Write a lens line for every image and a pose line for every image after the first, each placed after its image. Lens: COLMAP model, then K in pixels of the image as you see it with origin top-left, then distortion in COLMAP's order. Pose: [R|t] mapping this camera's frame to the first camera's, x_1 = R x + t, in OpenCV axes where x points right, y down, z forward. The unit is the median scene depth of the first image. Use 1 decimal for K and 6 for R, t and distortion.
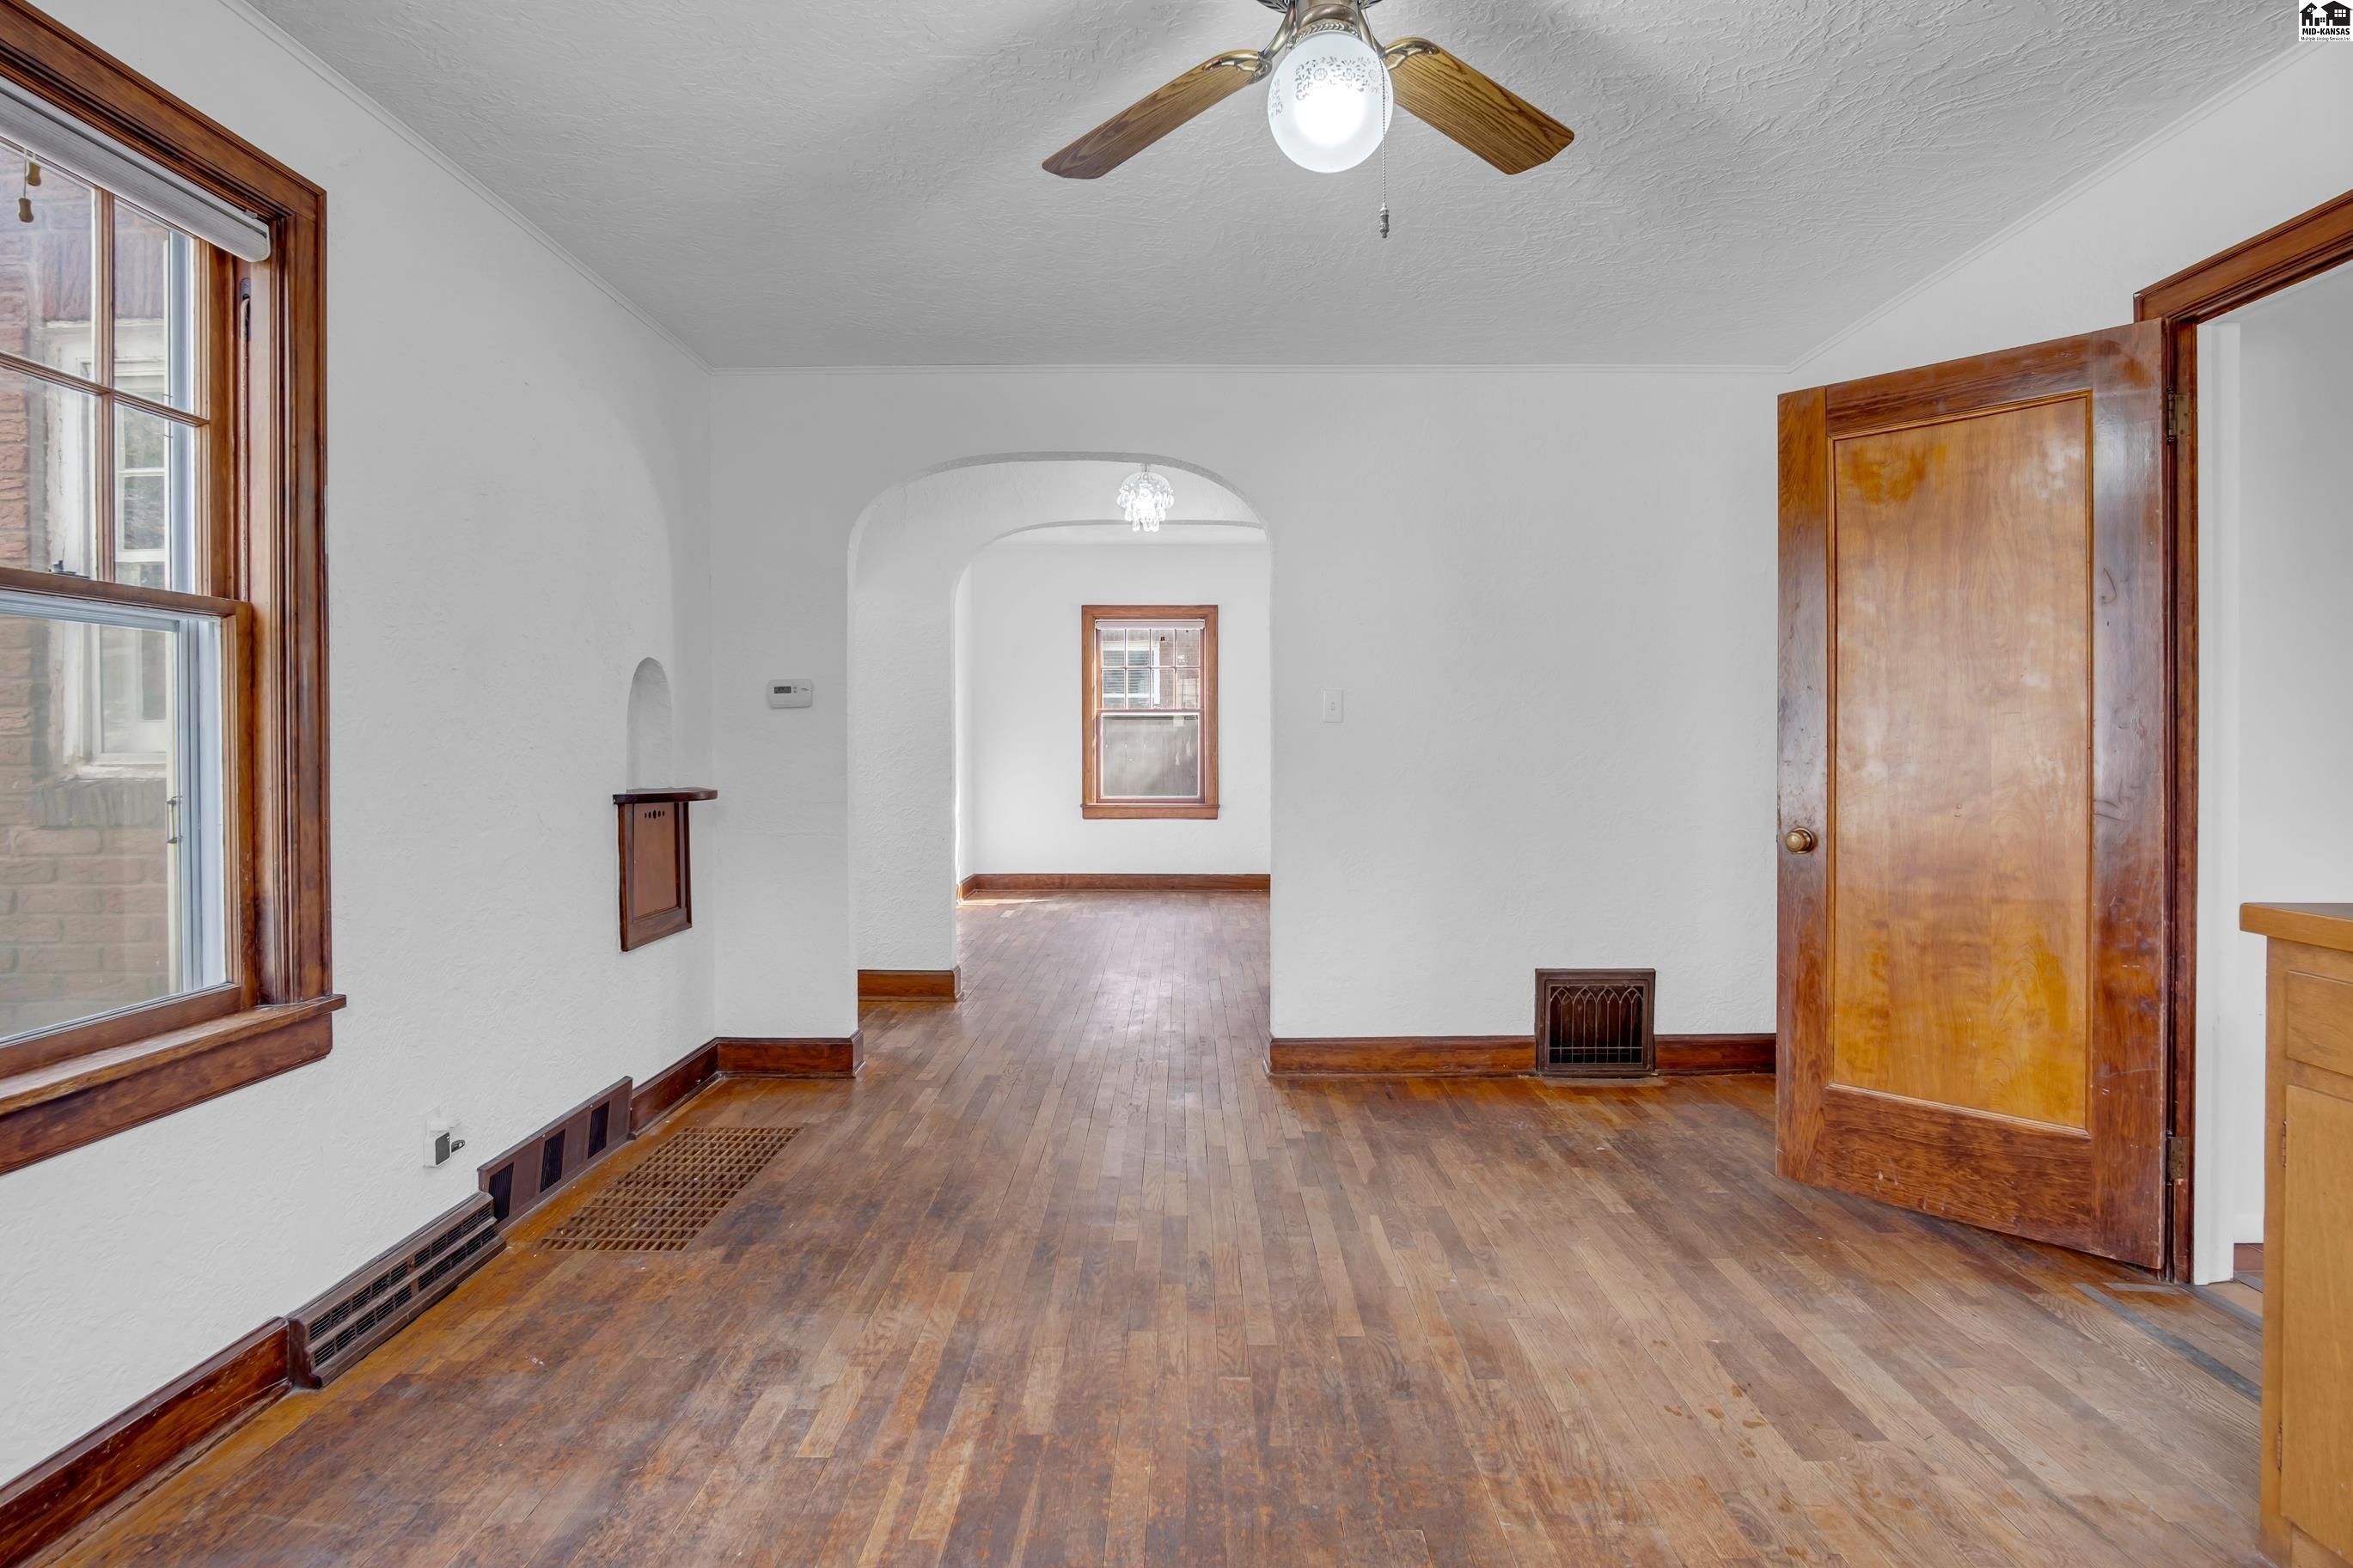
lens RADIAL K [[1279.5, 0, 1111.3], [0, 1279.5, 751.3], [0, 0, 1]] dist [-0.020751, 0.000157]
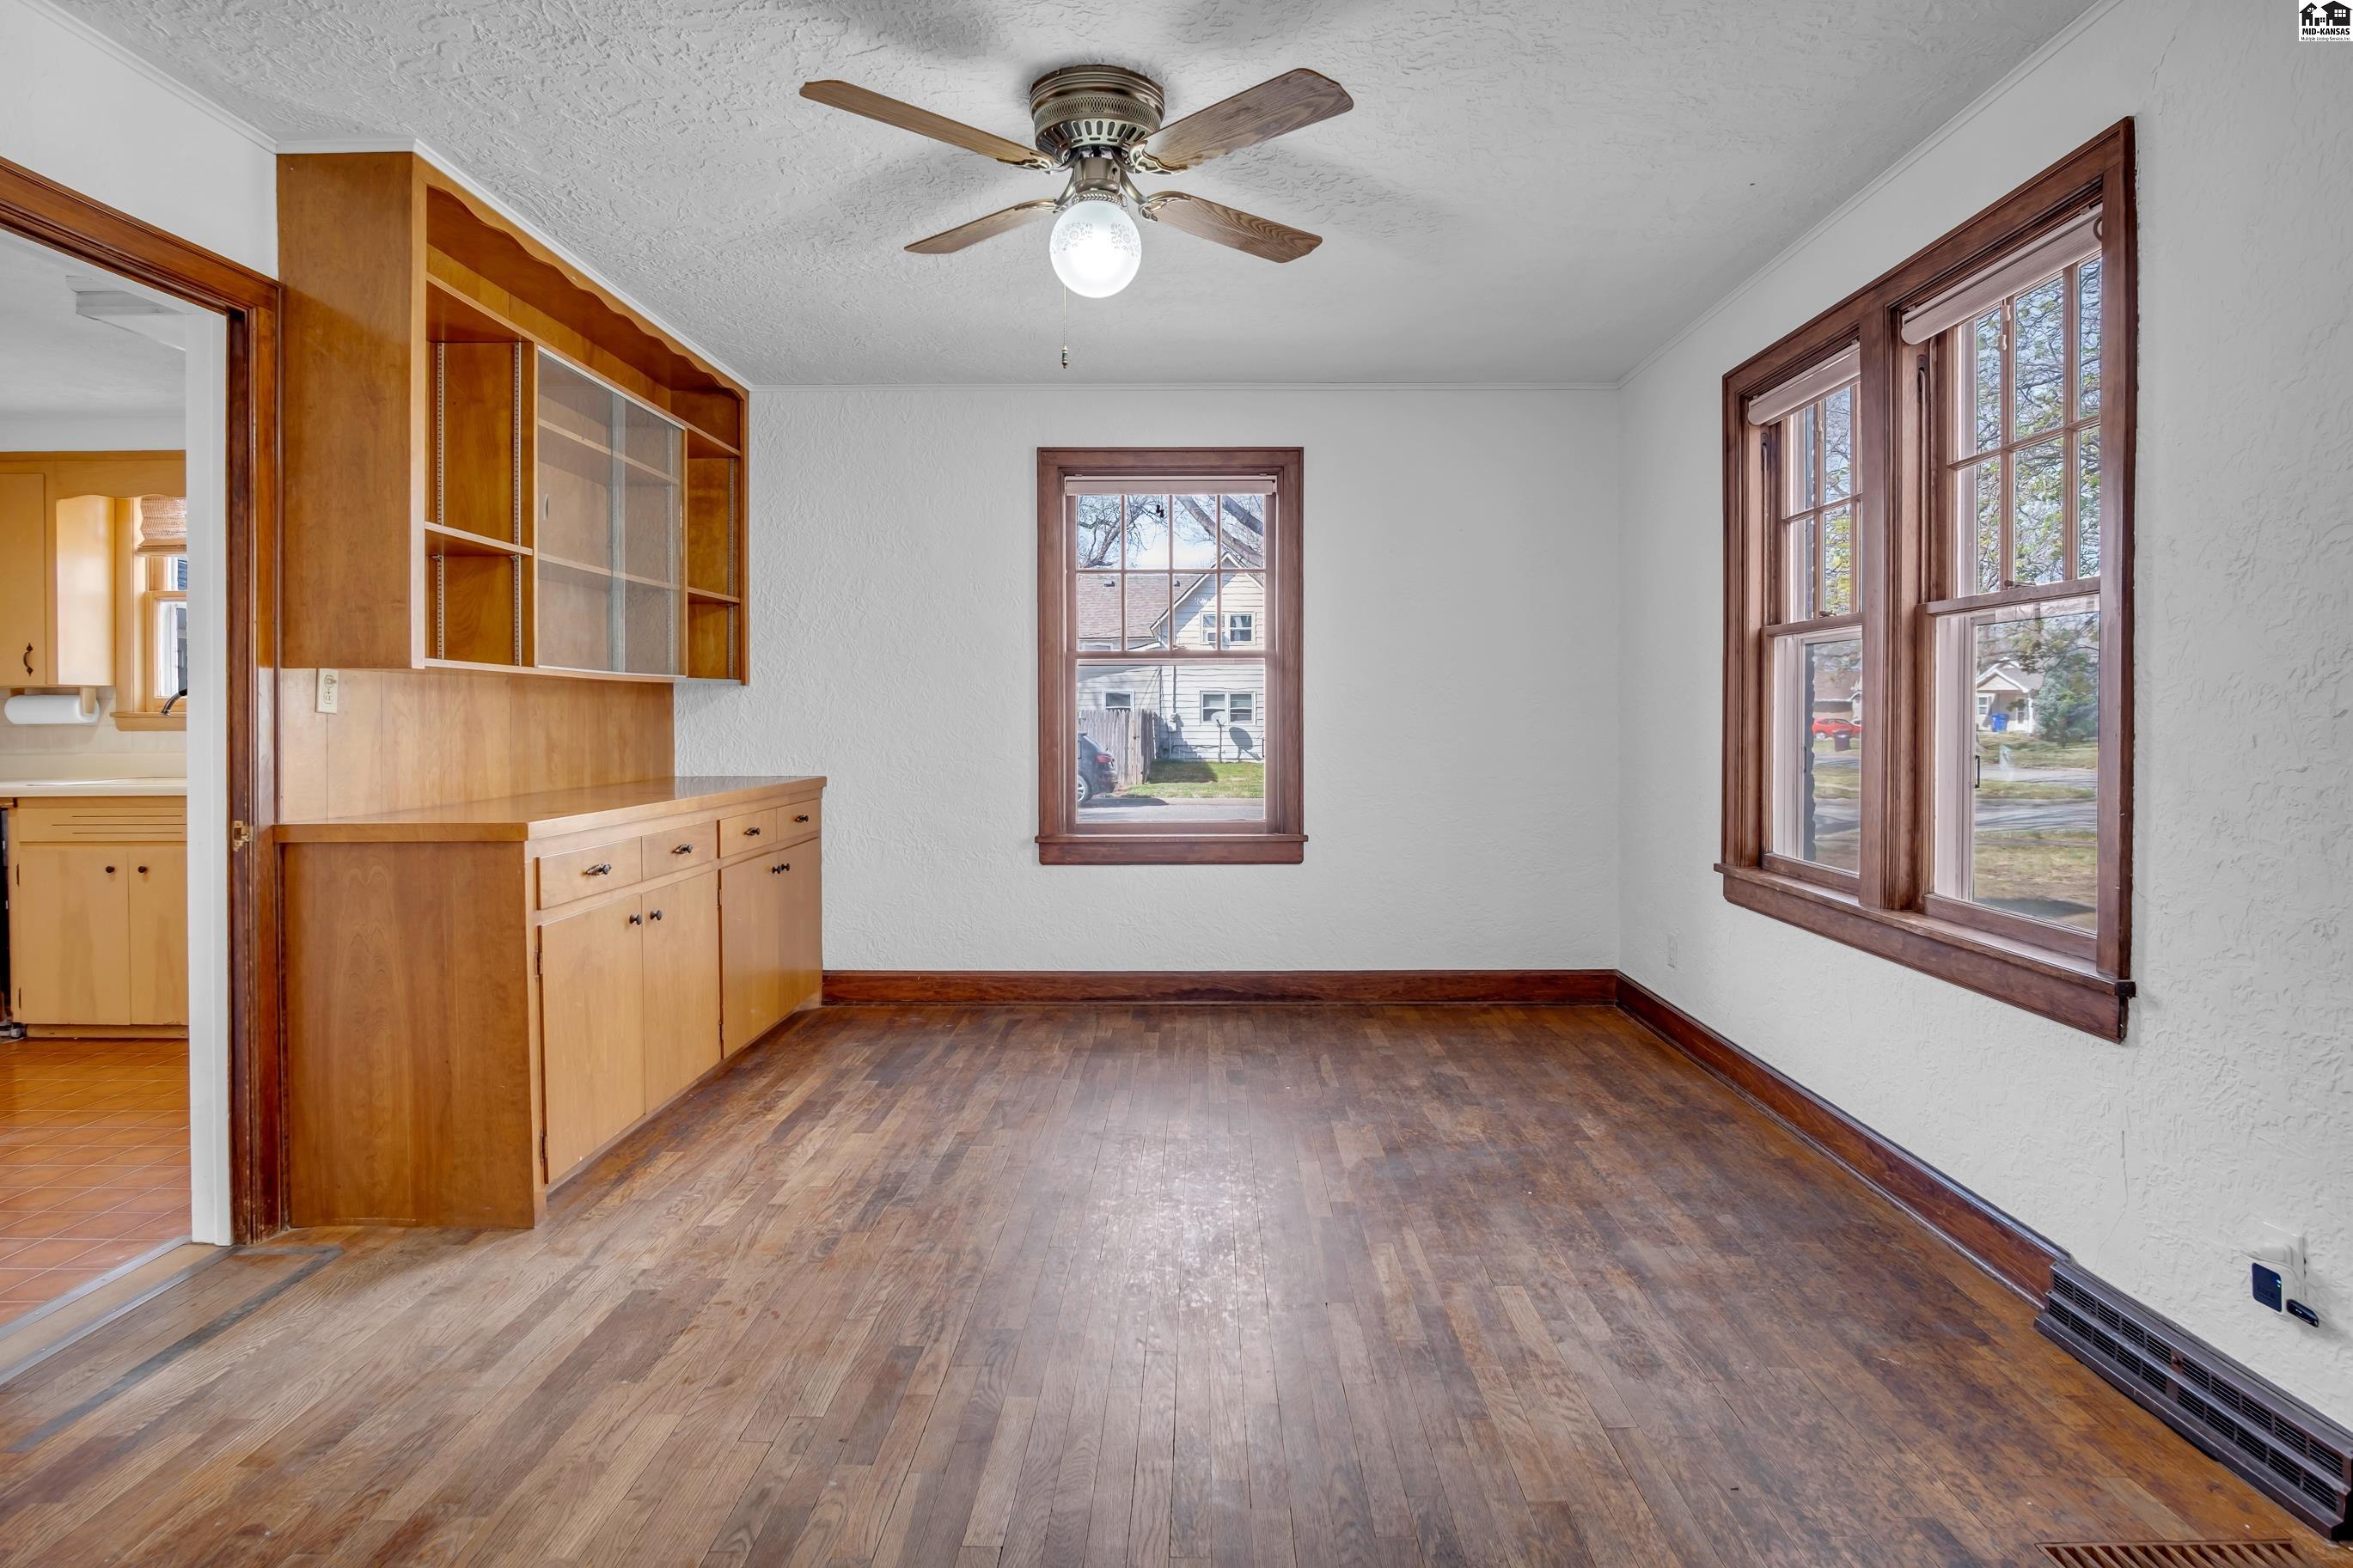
lens RADIAL K [[1264.0, 0, 1174.3], [0, 1264.0, 727.5], [0, 0, 1]] dist [-0.018429, 0.000331]
pose [[-0.999116, 0.007430, -0.041386, 0.103984], [0.006549, 0.999750, 0.021388, -0.015396], [0.041534, 0.021098, -0.998914, 1.655662]]
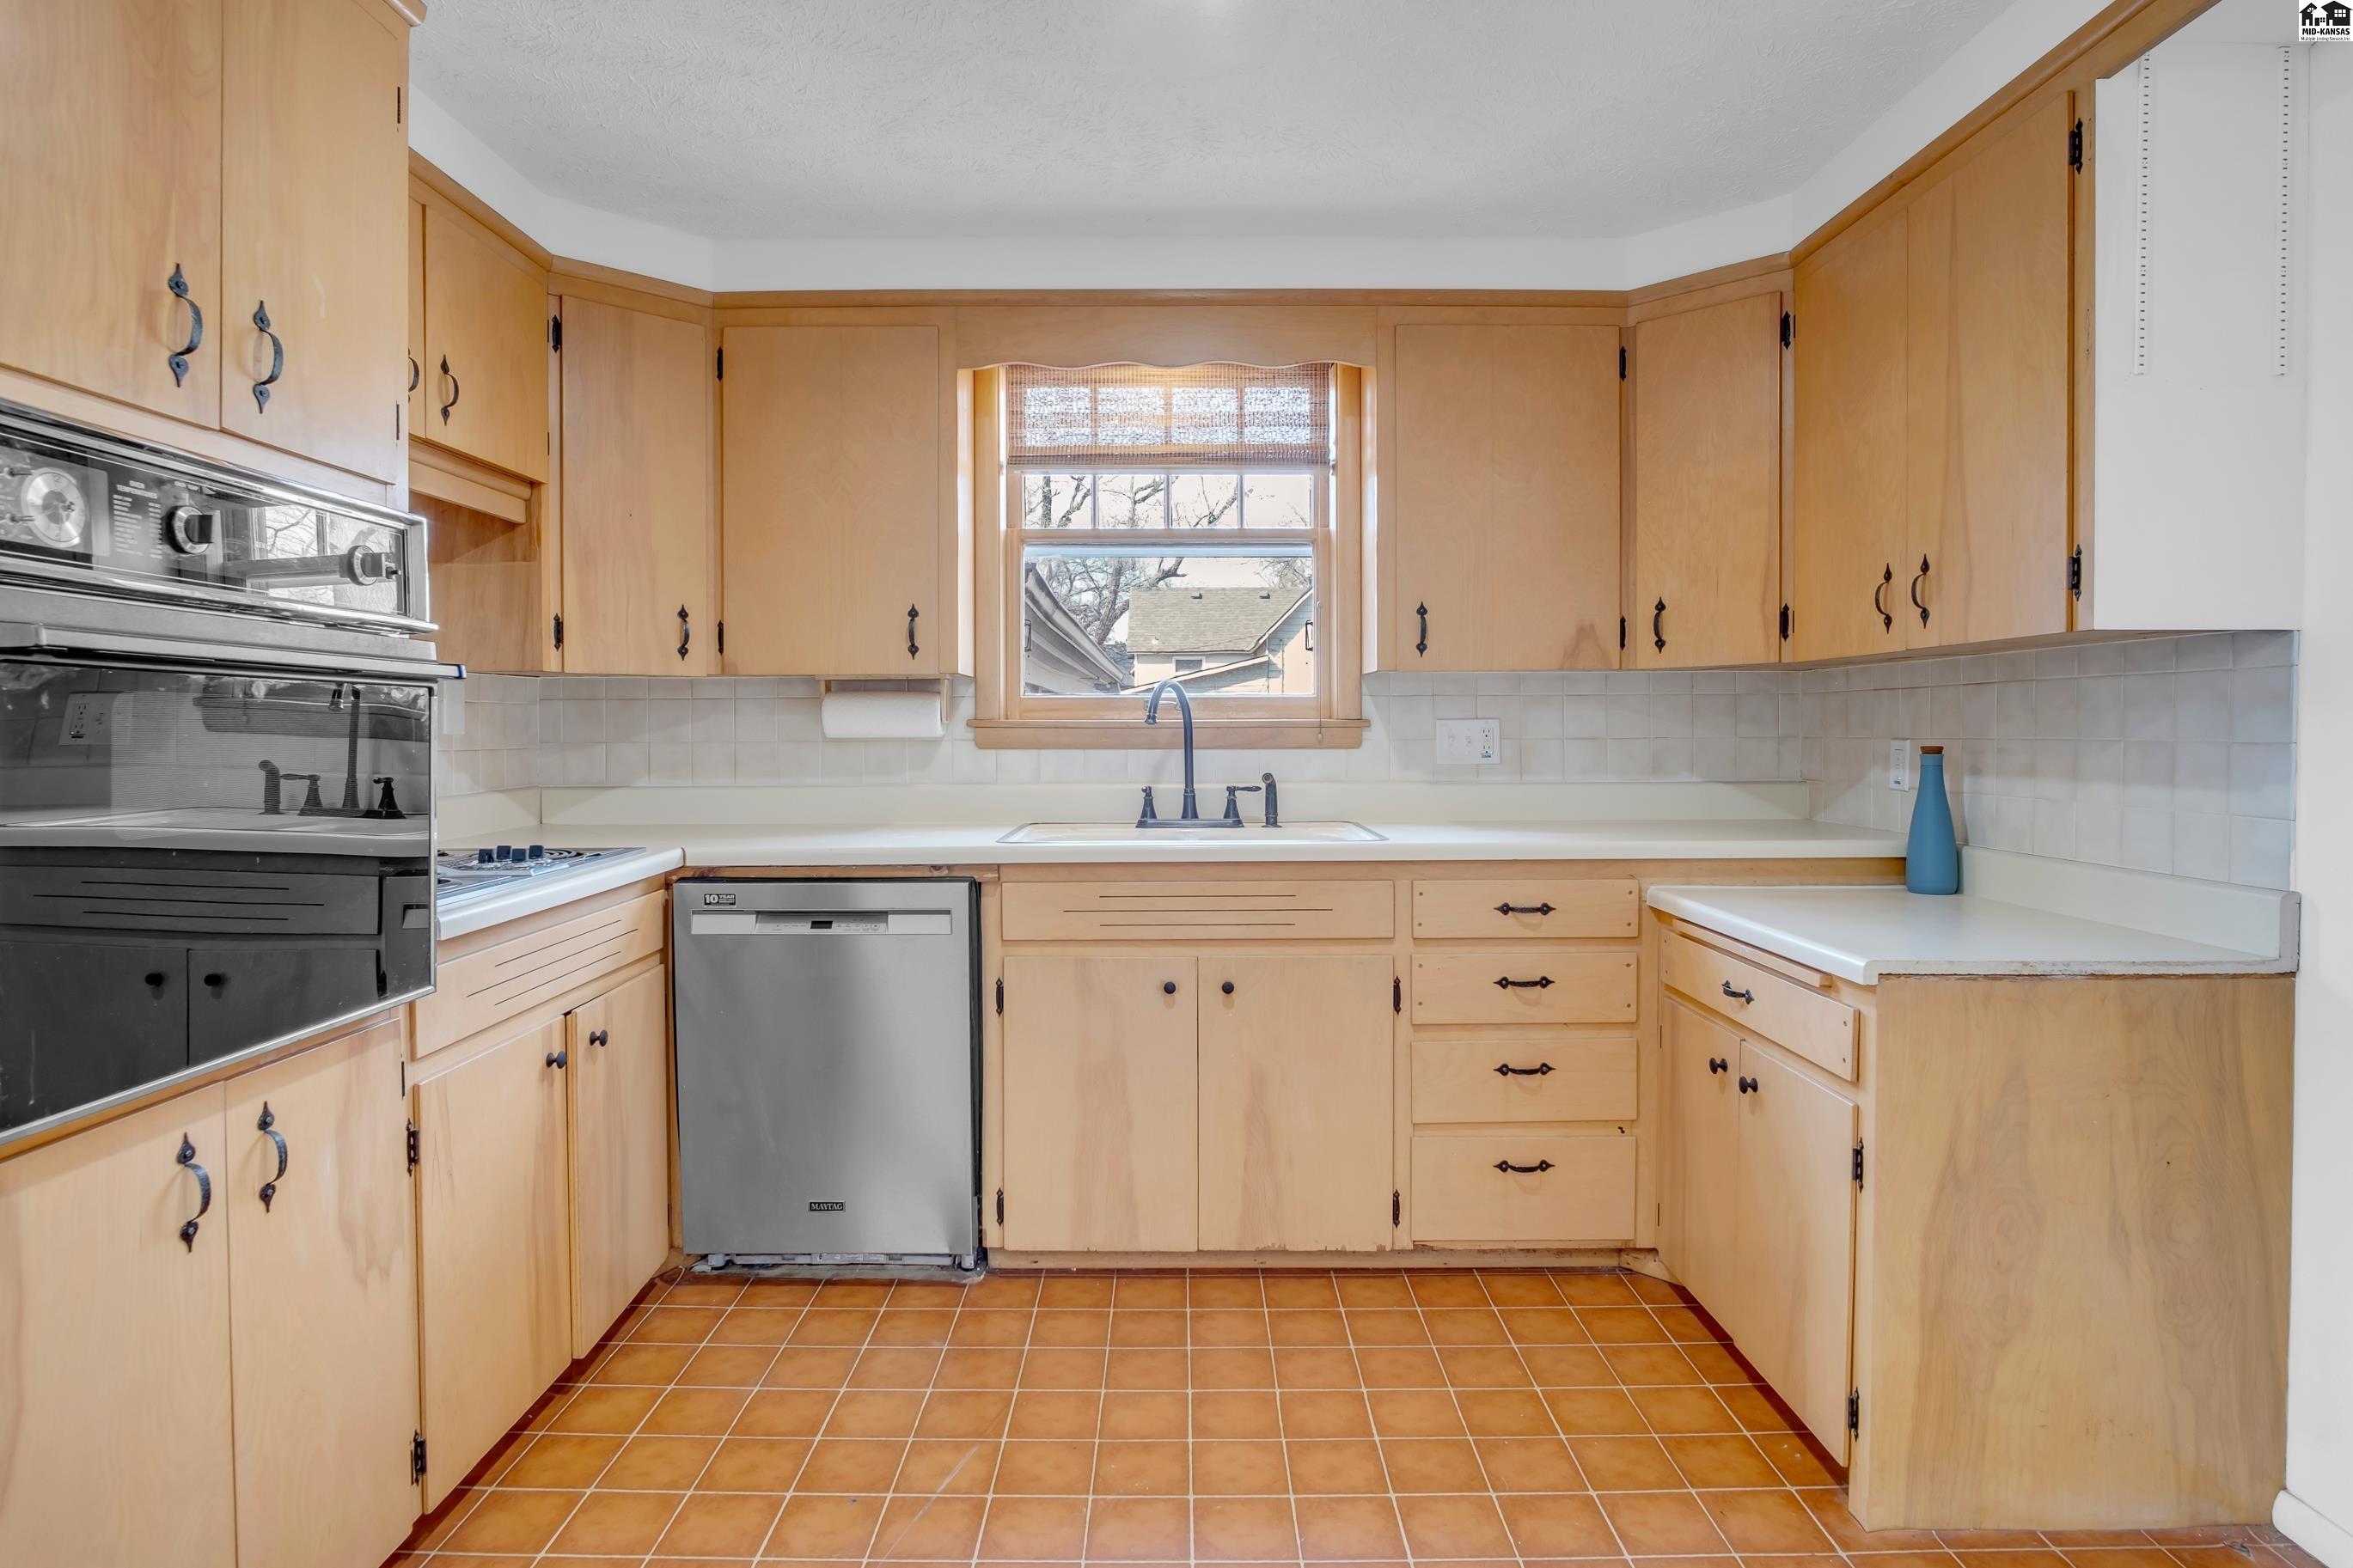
lens RADIAL K [[1279.9, 0, 1190.5], [0, 1279.9, 743.0], [0, 0, 1]] dist [-0.029275, 0.008890]
pose [[-0.999379, 0.009077, -0.034033, 1.356670], [0.008411, 0.999771, 0.019683, -0.008930], [0.034204, 0.019384, -0.999227, 0.985692]]
